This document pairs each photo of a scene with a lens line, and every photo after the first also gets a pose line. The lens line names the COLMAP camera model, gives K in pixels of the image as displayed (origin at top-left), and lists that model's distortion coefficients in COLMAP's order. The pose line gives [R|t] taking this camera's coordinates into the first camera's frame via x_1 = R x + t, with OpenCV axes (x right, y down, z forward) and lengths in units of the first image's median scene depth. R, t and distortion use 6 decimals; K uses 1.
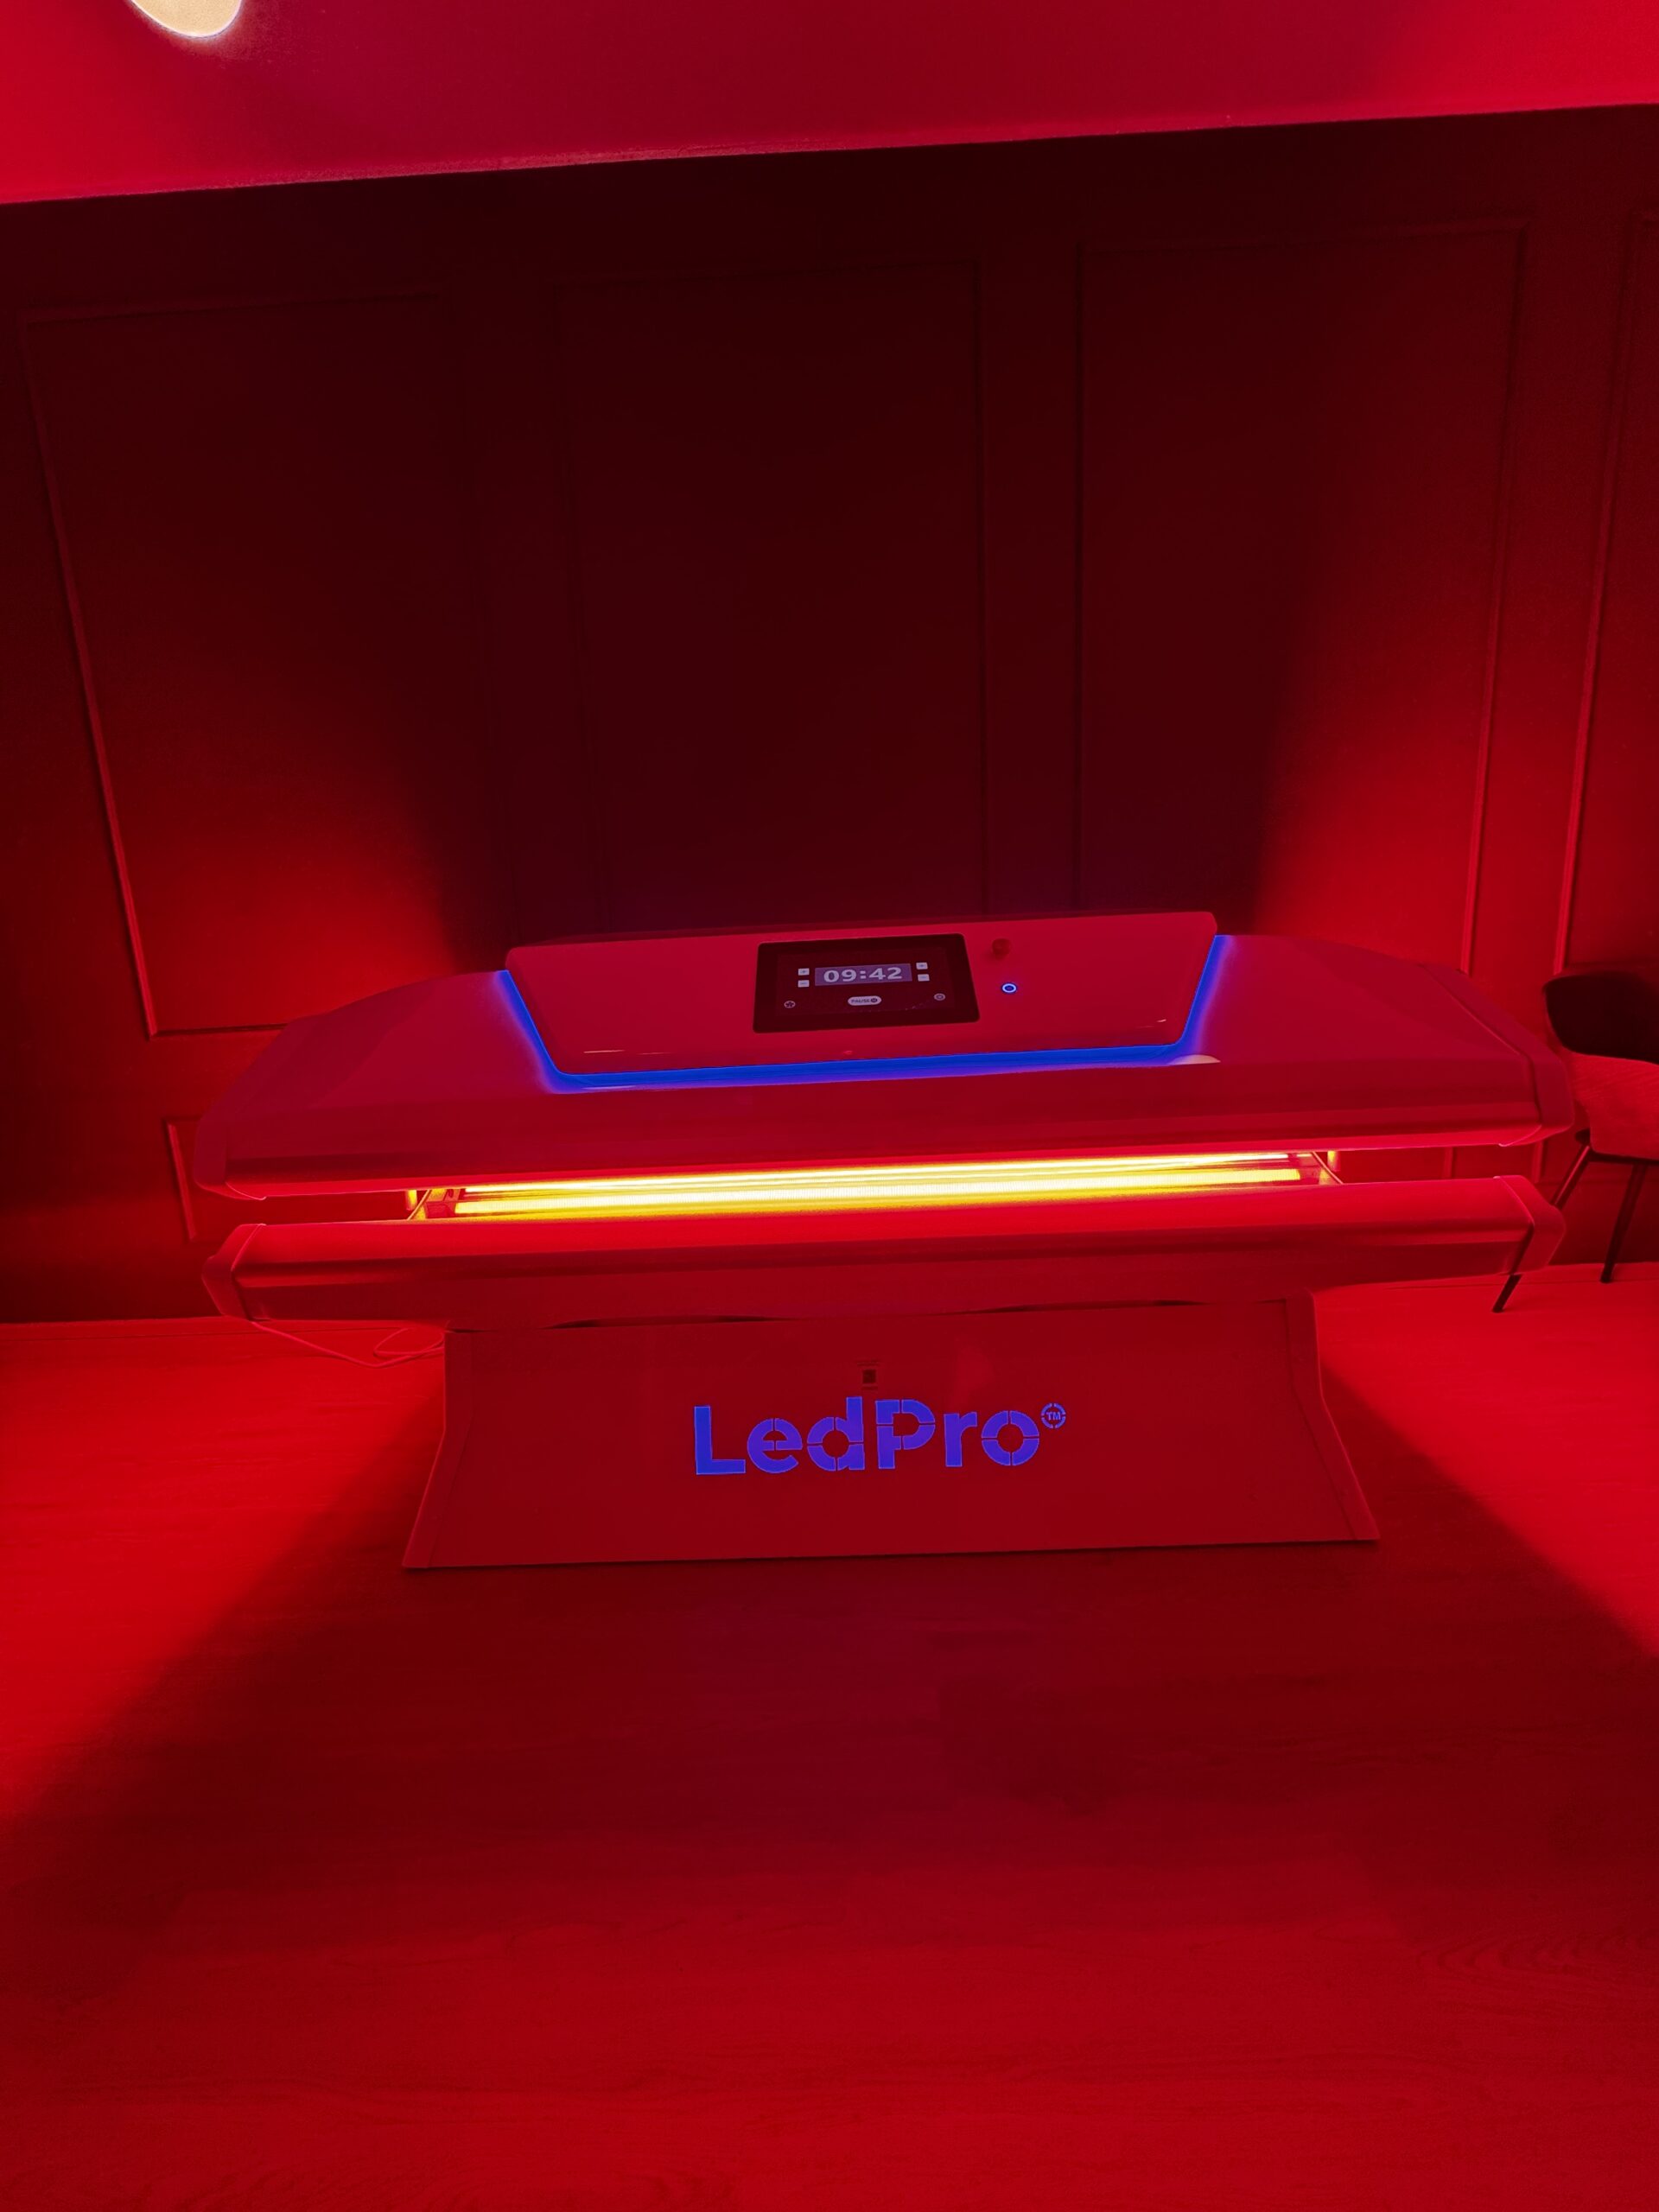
lens RADIAL K [[879.8, 0, 832.2], [0, 879.8, 1093.9], [0, 0, 1]] dist [0.001518, 0.000079]
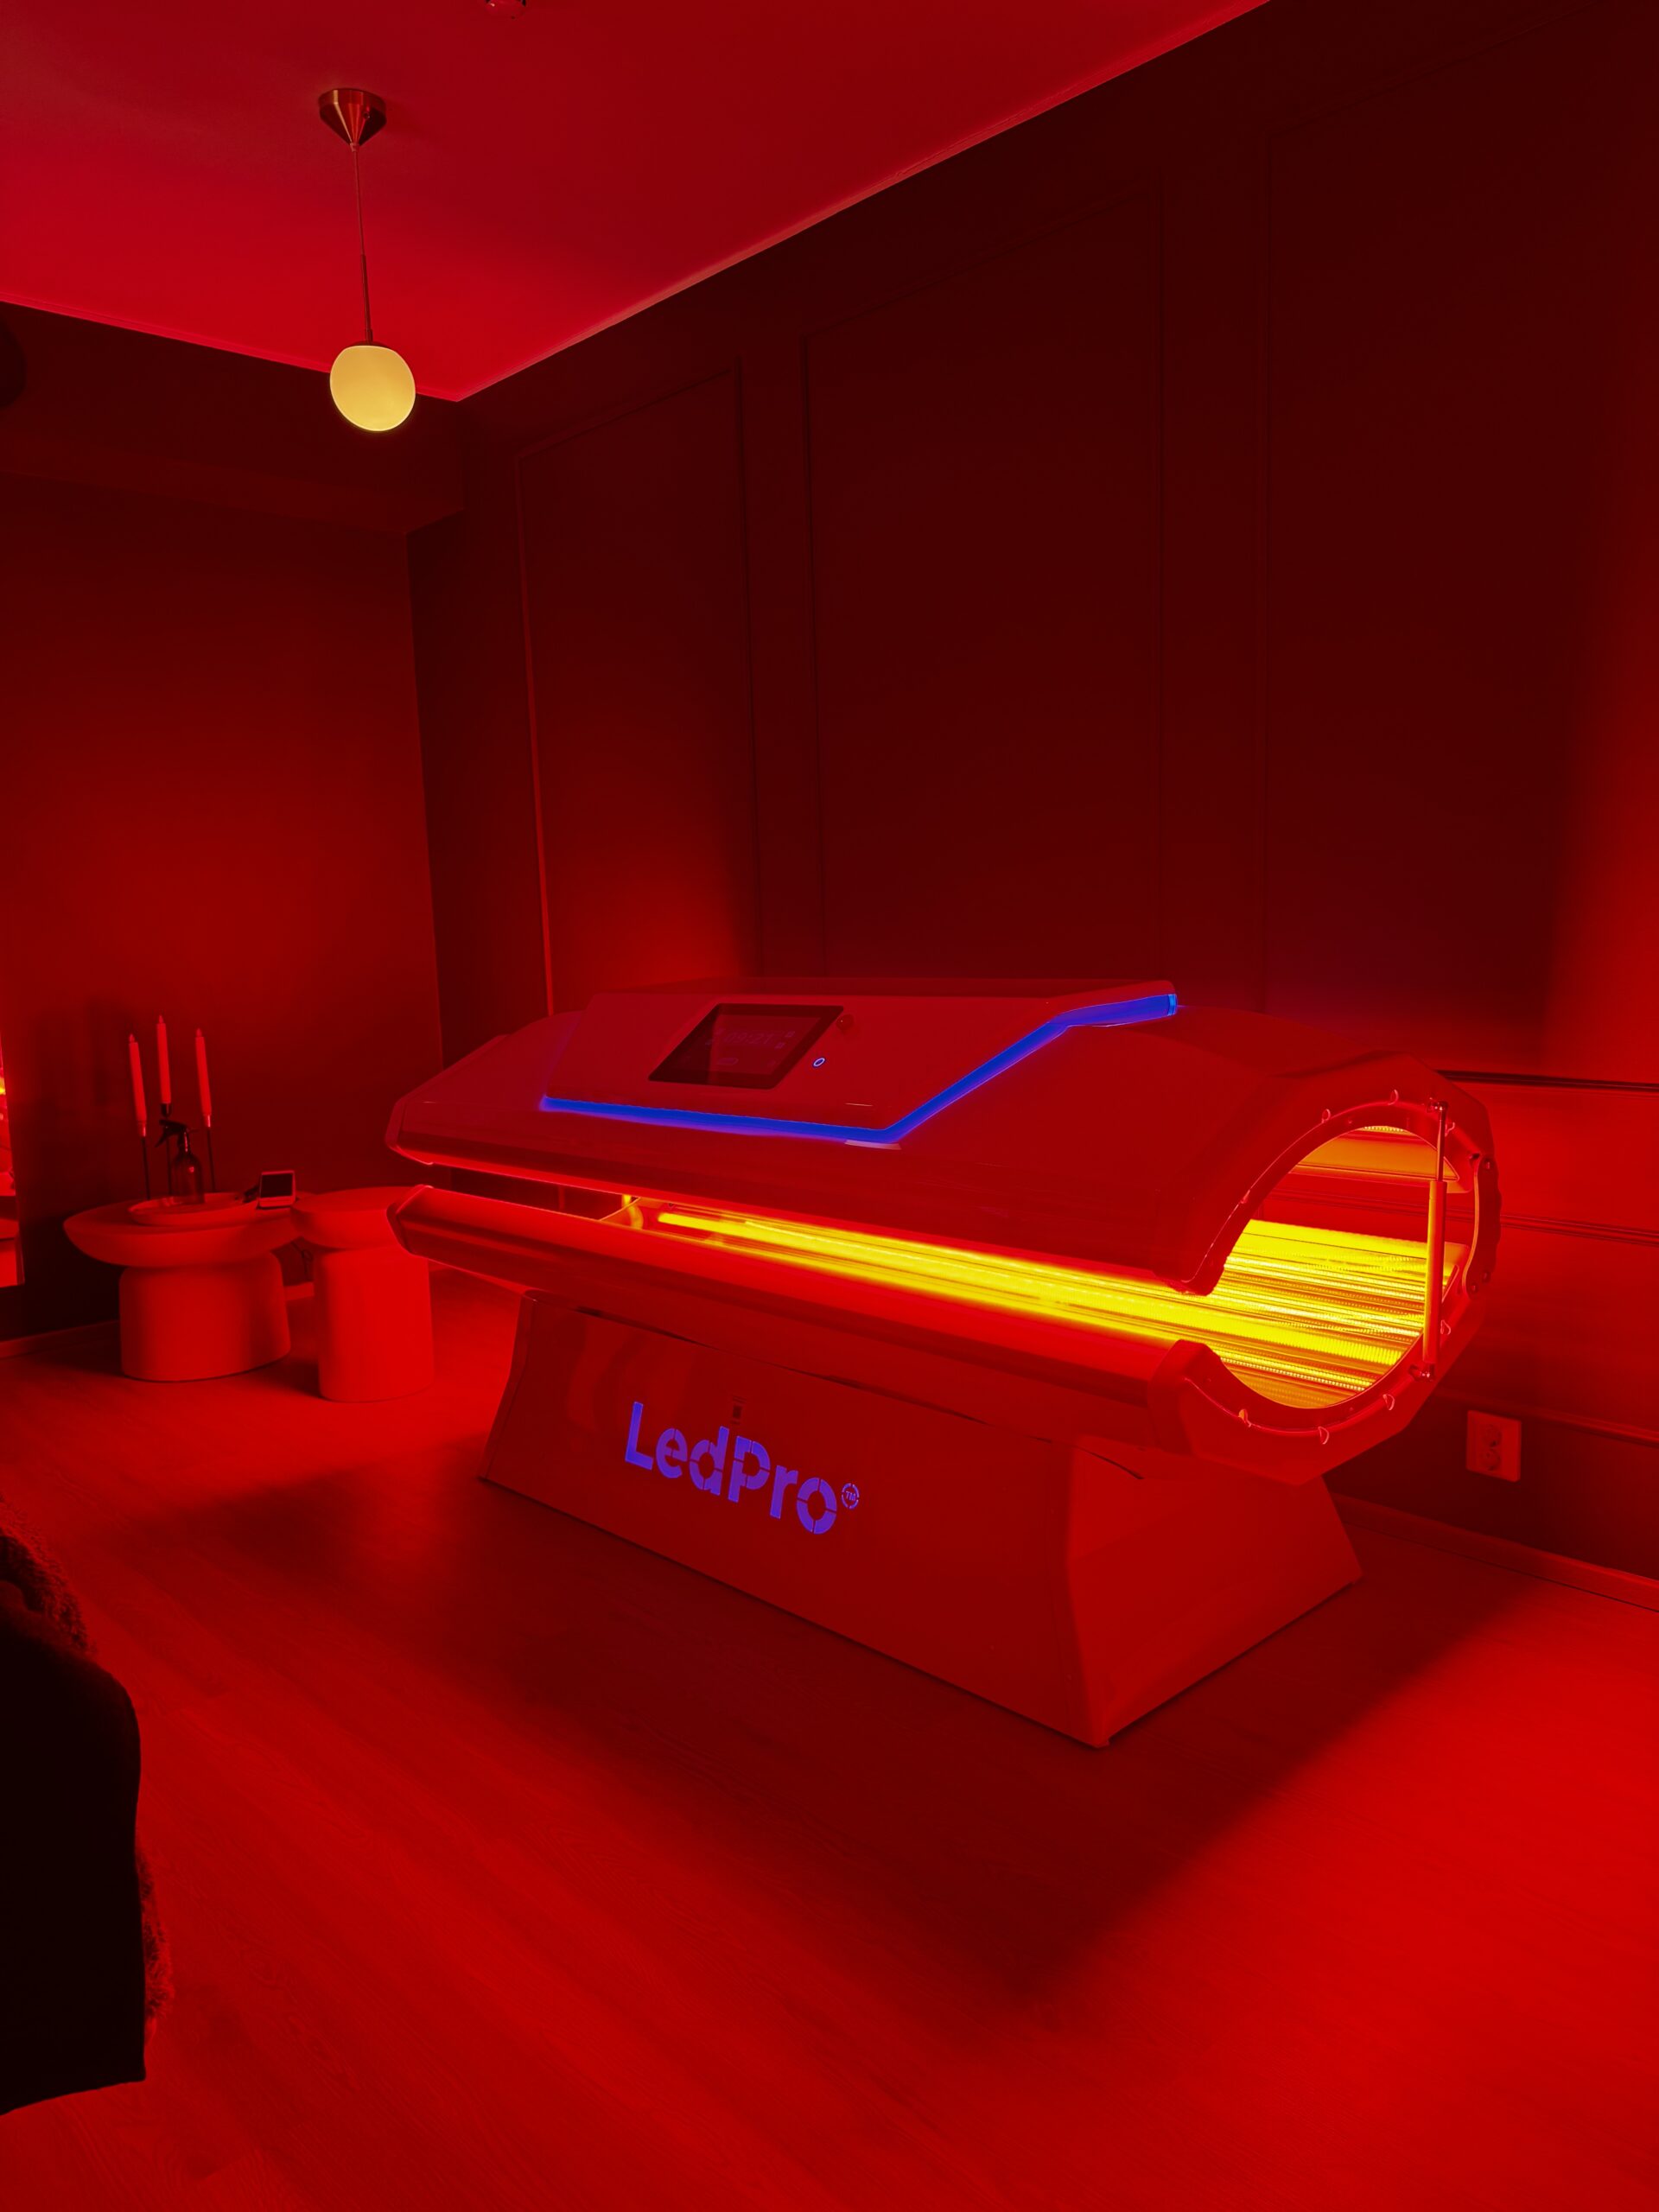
lens RADIAL K [[1593.6, 0, 834.0], [0, 1593.6, 1096.4], [0, 0, 1]] dist [0.001361, 0.004033]
pose [[0.704255, 0.105722, -0.702032, 1.438916], [-0.135849, 0.990645, 0.012906, -0.097537], [0.696829, 0.086281, 0.712029, -0.322193]]
